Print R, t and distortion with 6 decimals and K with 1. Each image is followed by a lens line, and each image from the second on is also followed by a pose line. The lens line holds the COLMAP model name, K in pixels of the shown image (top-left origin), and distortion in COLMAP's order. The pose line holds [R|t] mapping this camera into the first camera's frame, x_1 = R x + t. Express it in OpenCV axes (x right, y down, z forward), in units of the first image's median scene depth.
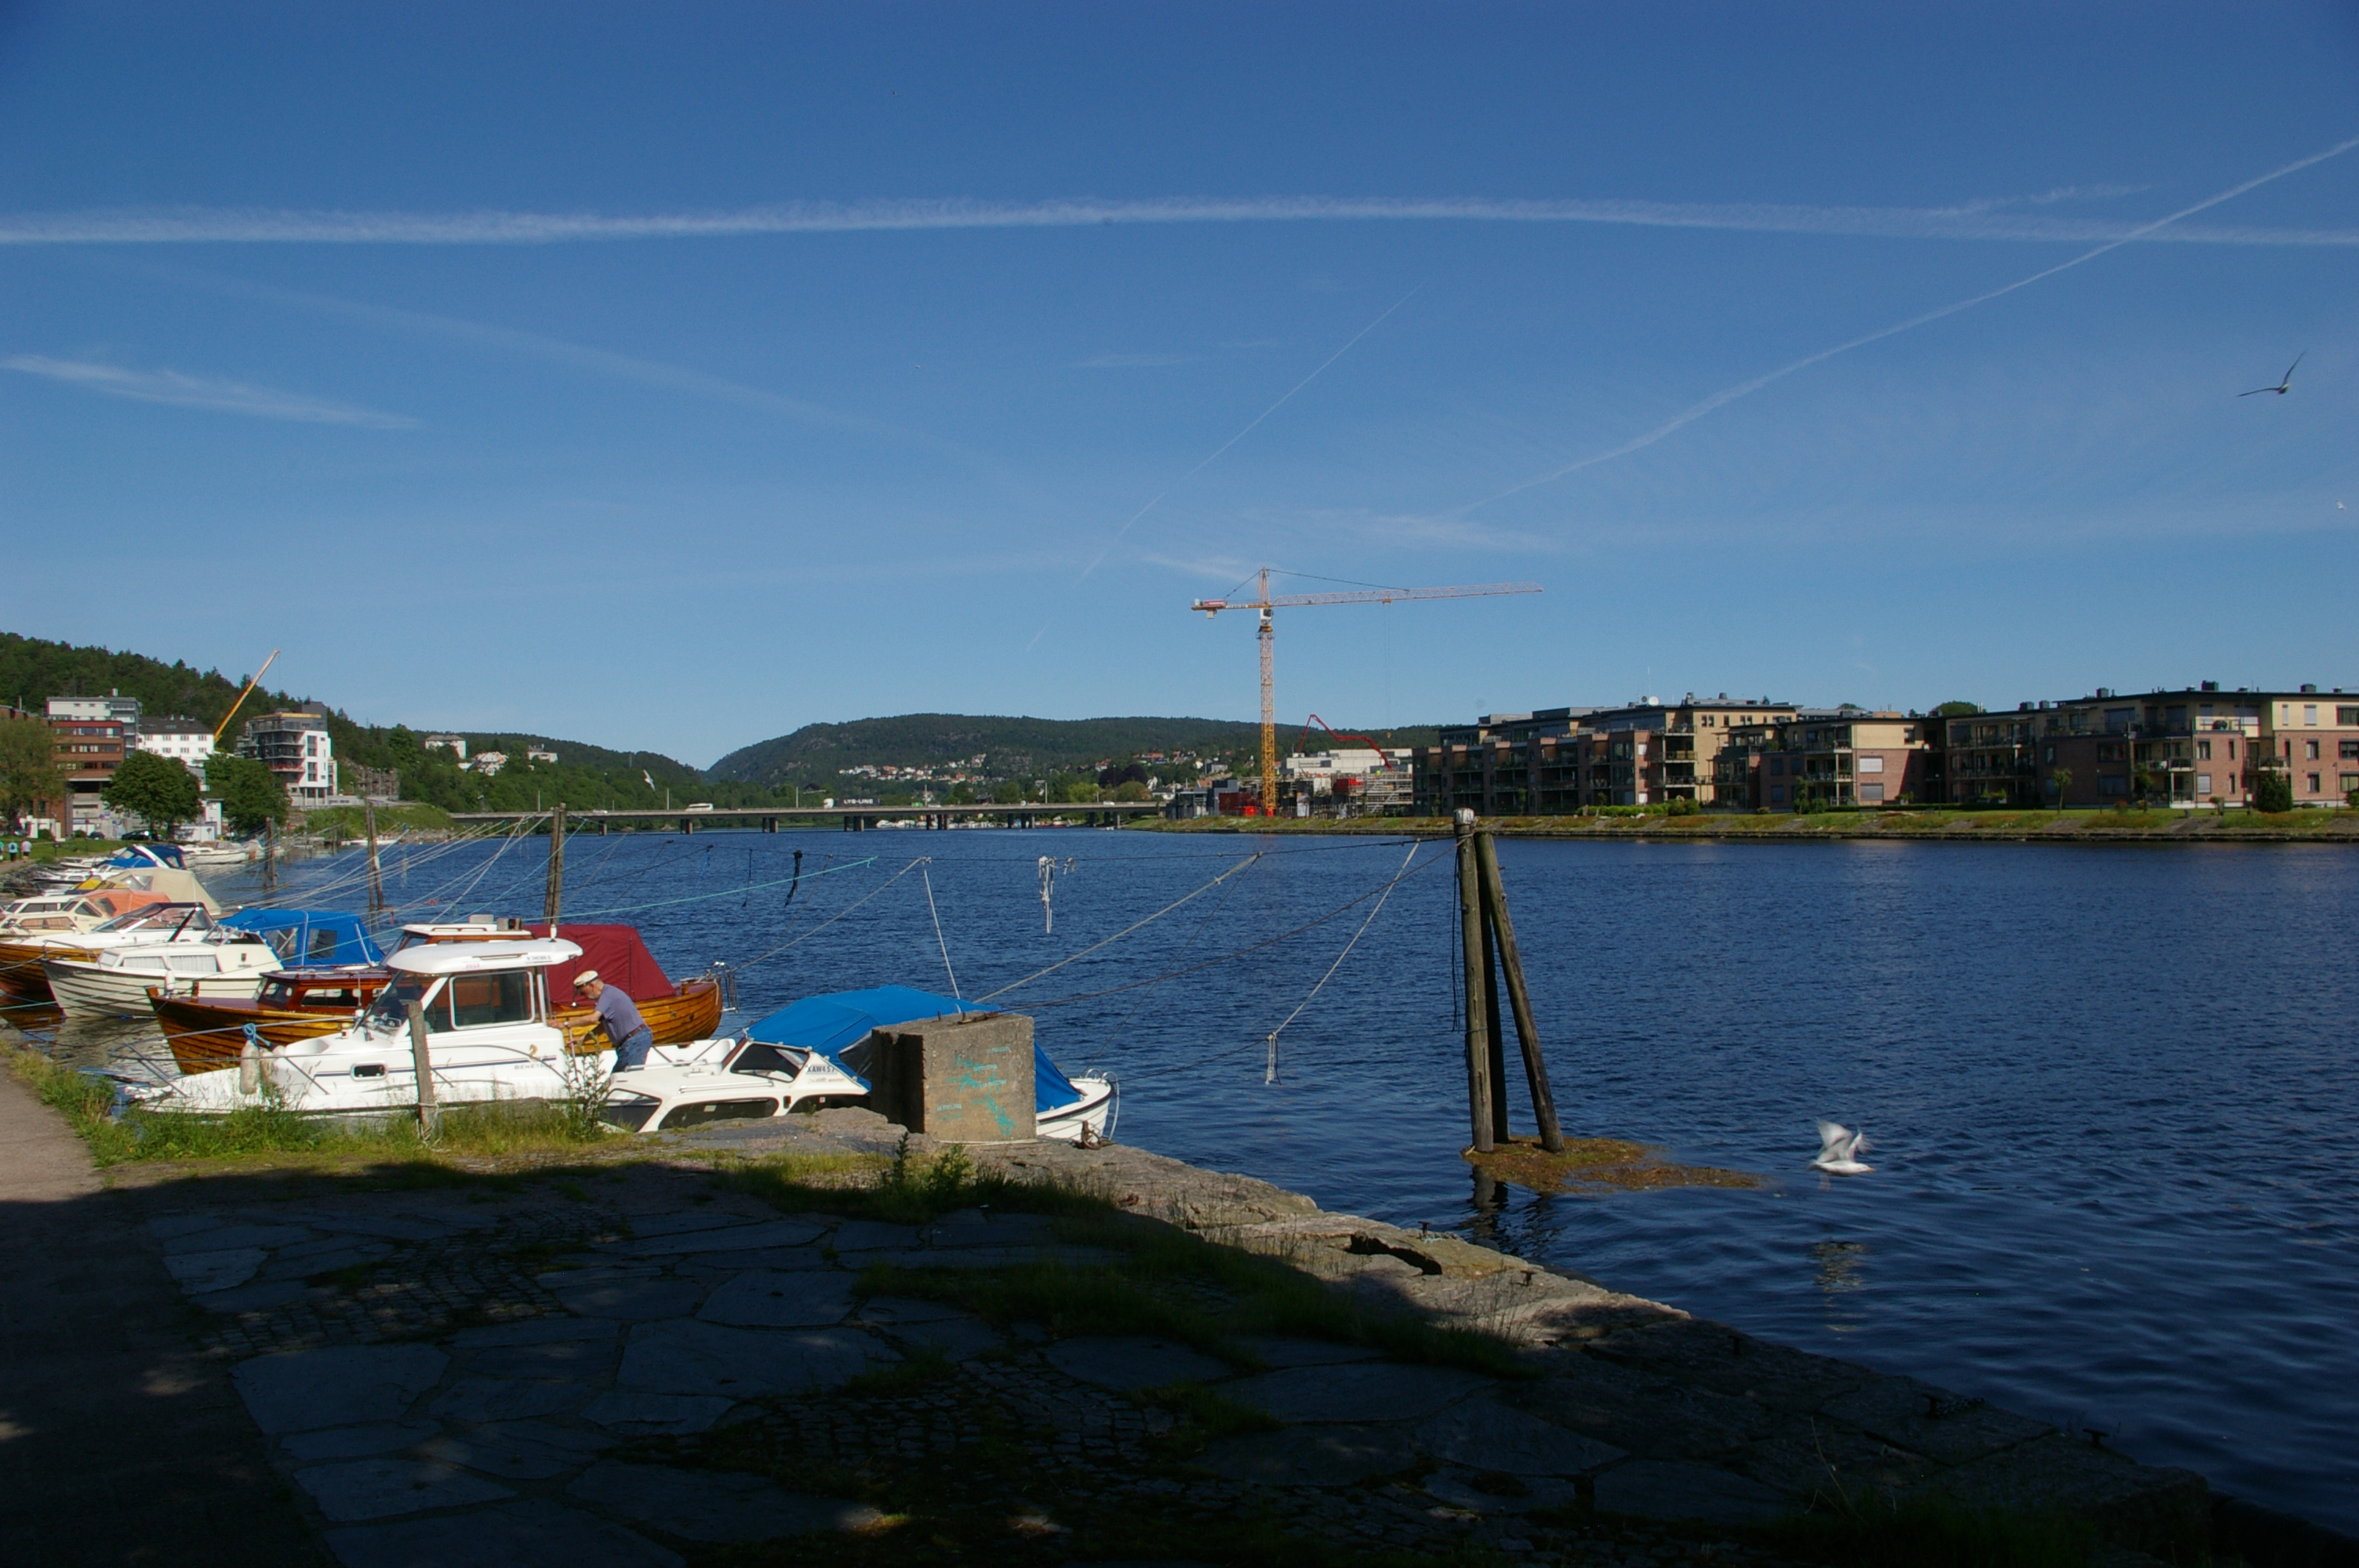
lens RADIAL K [[1864.5, 0, 1180.5], [0, 1864.5, 790.0], [0, 0, 1]] dist [-0.070775, 0.005863]
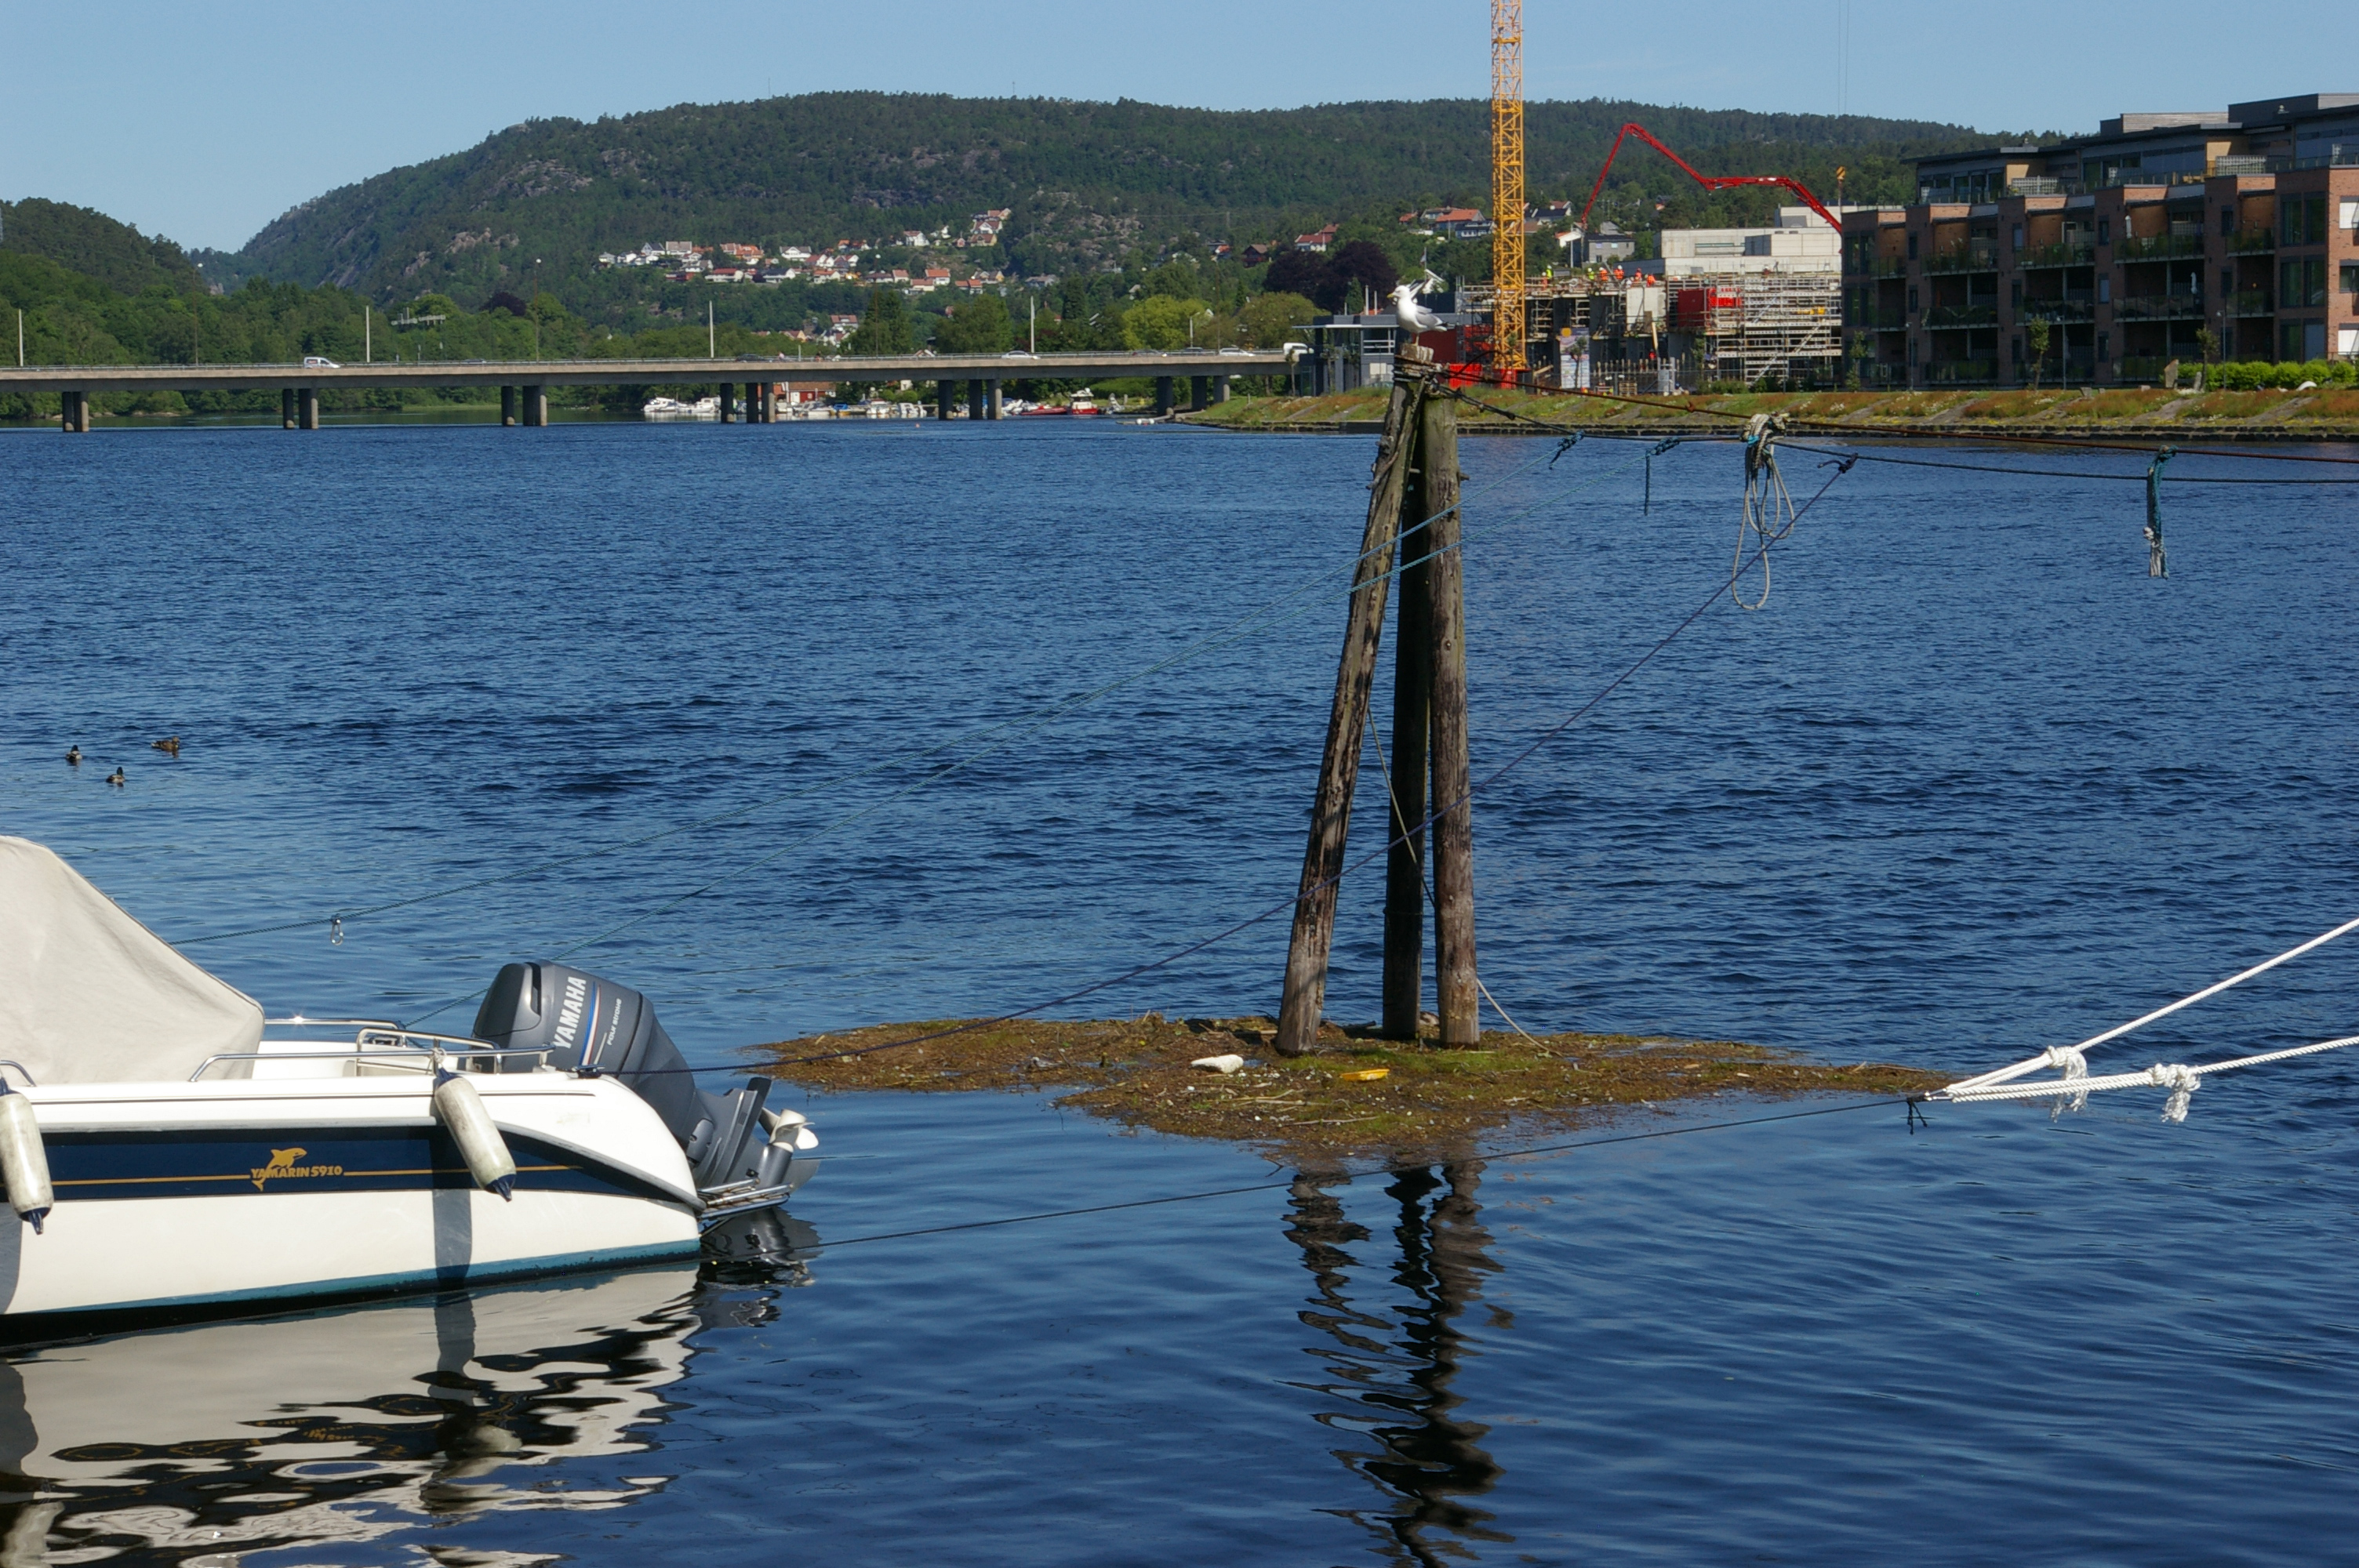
lens RADIAL K [[5456.6, 0, 1170.7], [0, 5456.6, 784.2], [0, 0, 1]] dist [0.214755, 0.000000]
pose [[0.995789, 0.007189, -0.091390, 0.075348], [0.000777, 0.996223, 0.086826, -0.002468], [0.091669, -0.086532, 0.992023, -0.121564]]
